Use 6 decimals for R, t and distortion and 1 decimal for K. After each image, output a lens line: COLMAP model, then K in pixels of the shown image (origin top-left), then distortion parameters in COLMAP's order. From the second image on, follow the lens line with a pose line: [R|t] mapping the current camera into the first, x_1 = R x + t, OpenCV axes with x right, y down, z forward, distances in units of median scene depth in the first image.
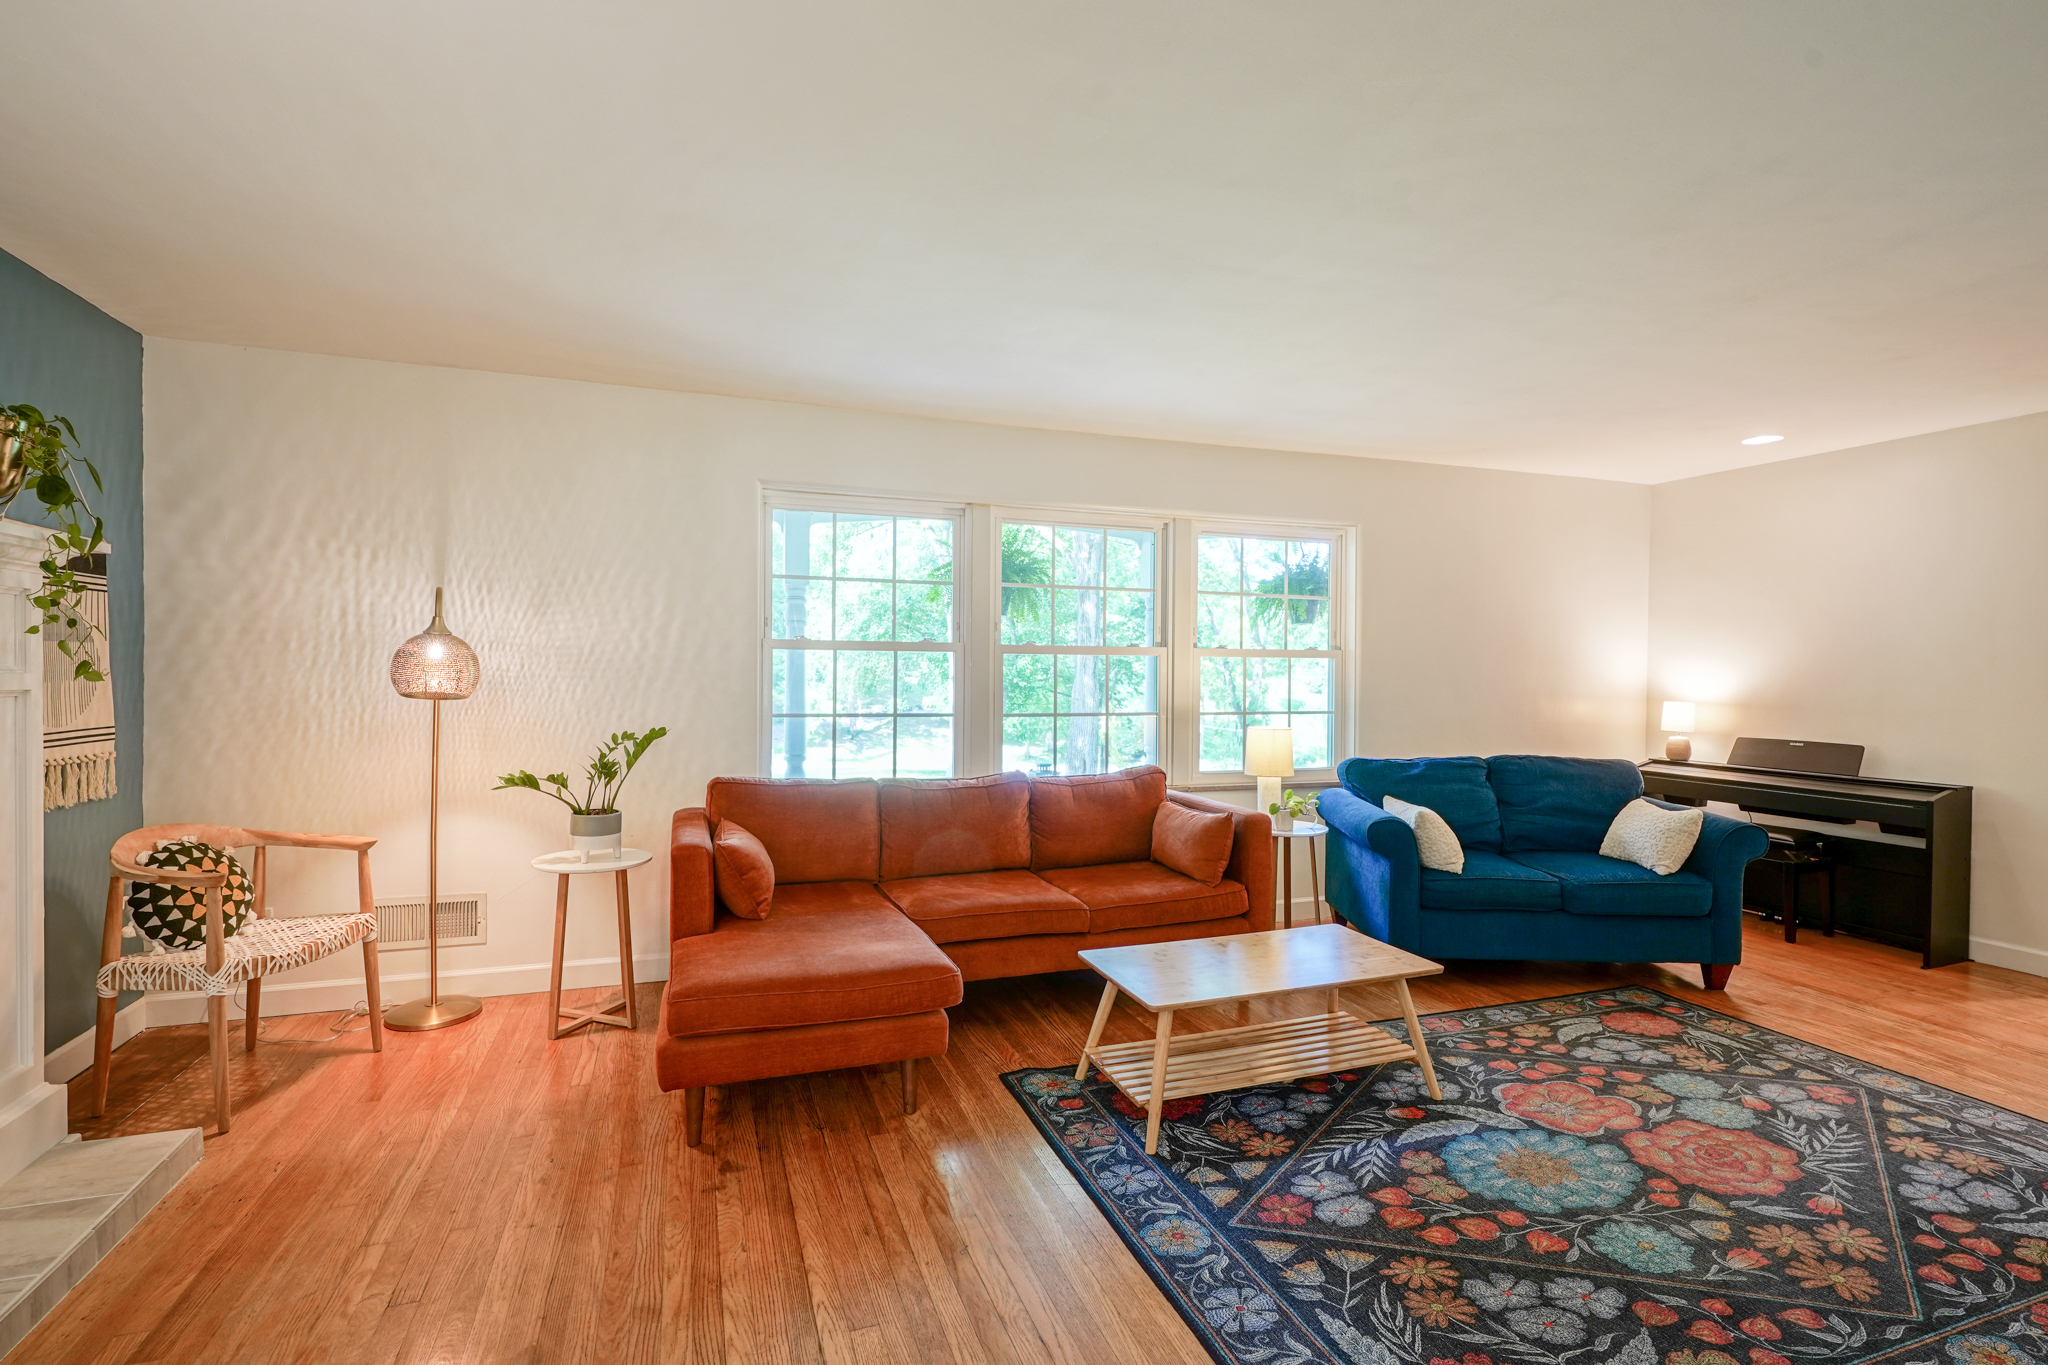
lens RADIAL K [[945.7, 0, 1019.1], [0, 945.7, 678.1], [0, 0, 1]] dist [-0.008045, 0.003133]
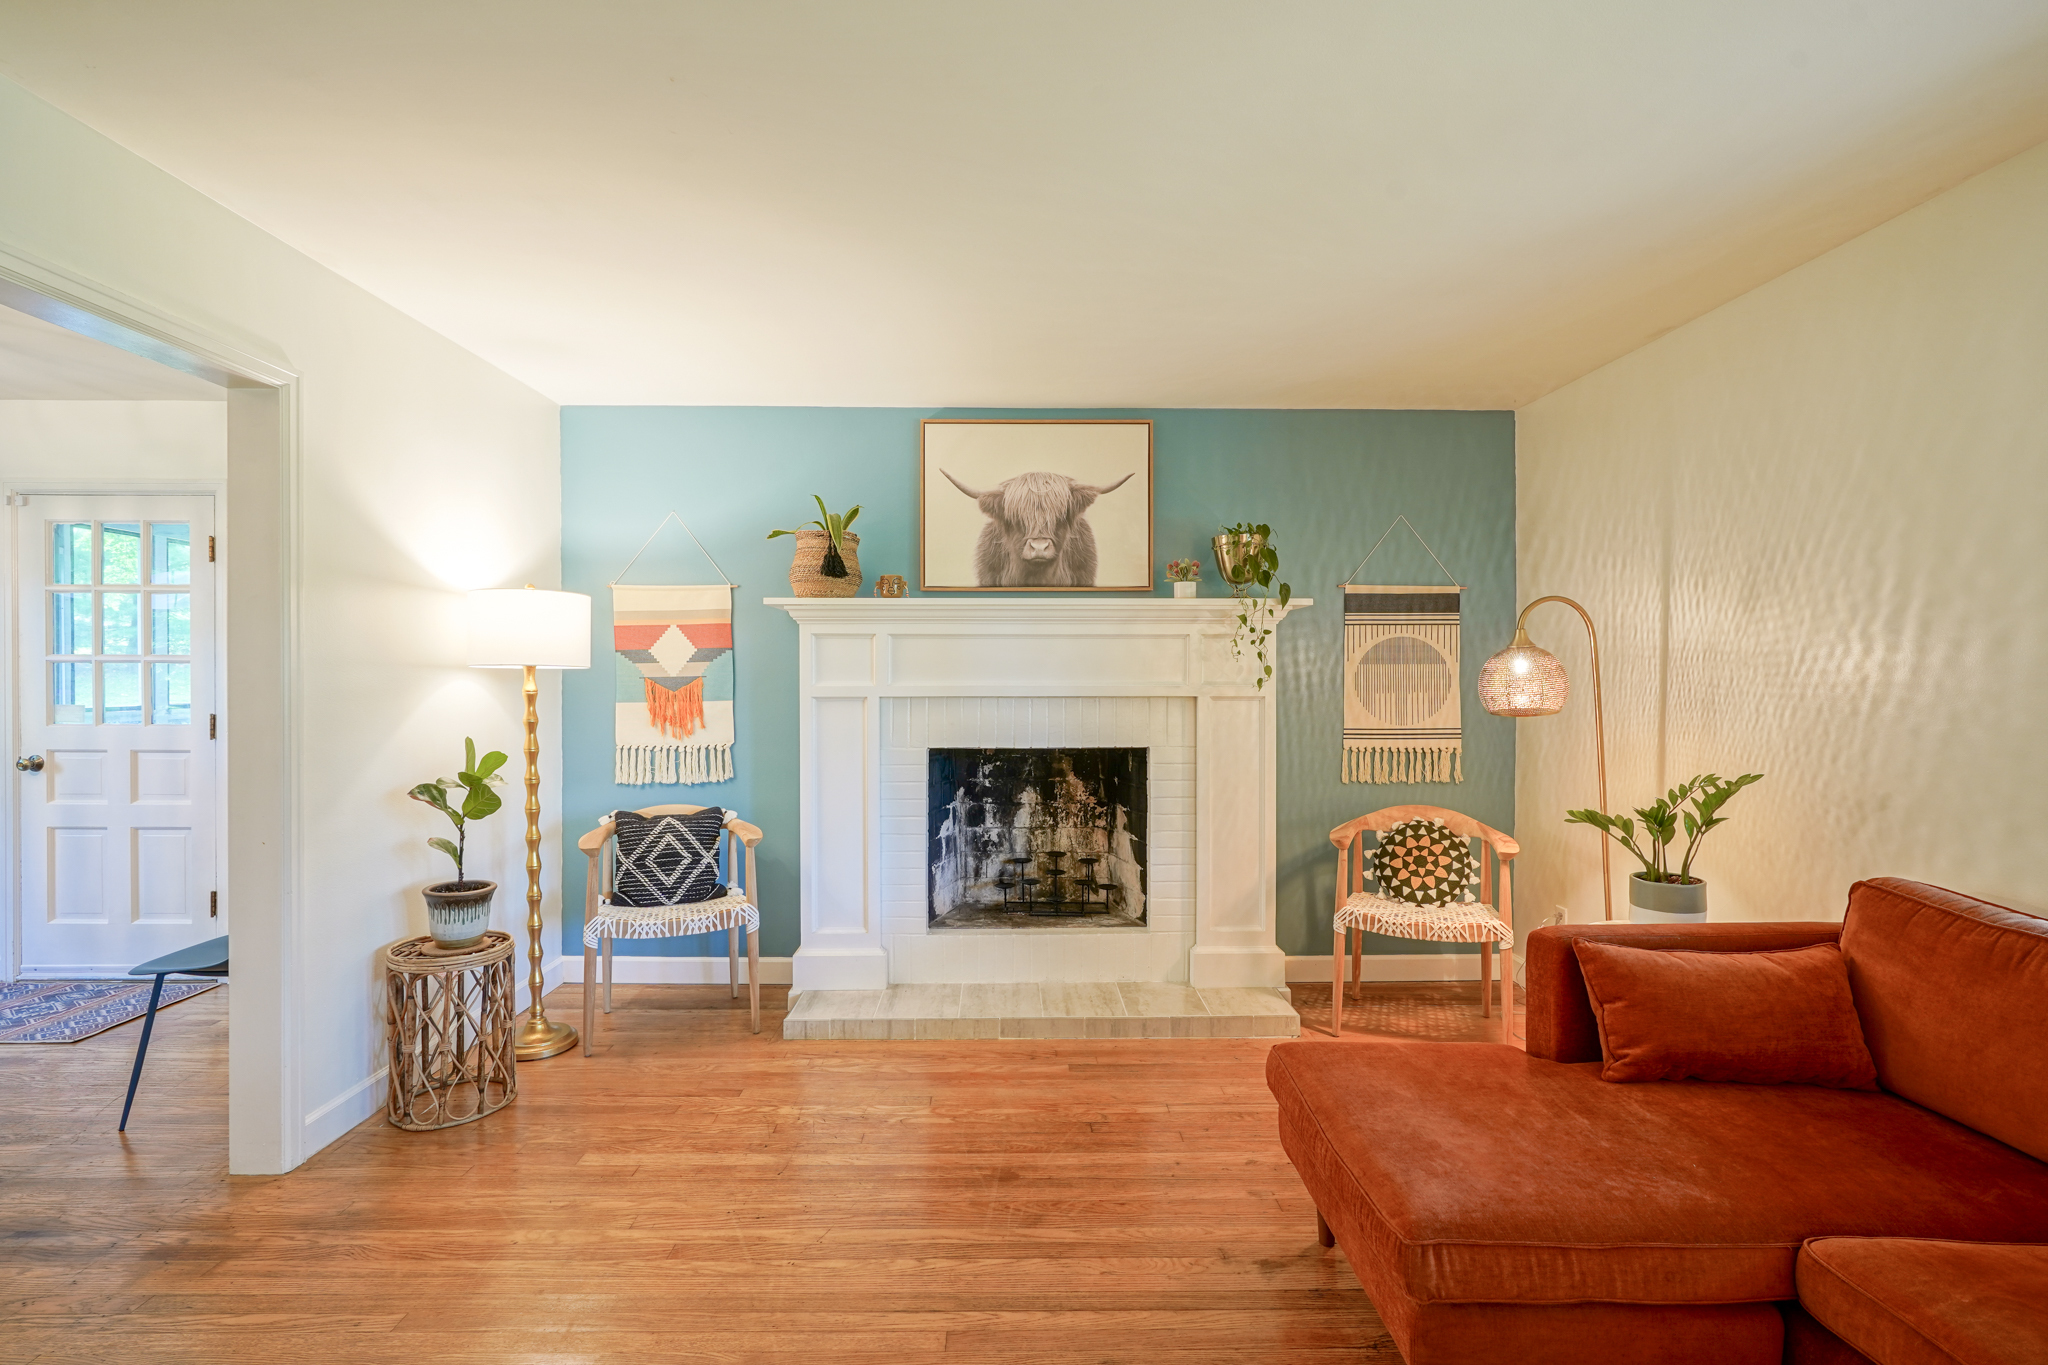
lens RADIAL K [[945.7, 0, 1019.1], [0, 945.7, 678.1], [0, 0, 1]] dist [-0.008045, 0.003133]
pose [[-0.328245, -0.005179, -0.944579, 0.382356], [-0.009323, 0.999954, -0.002243, -0.007541], [0.944547, 0.008070, -0.328278, 0.702086]]
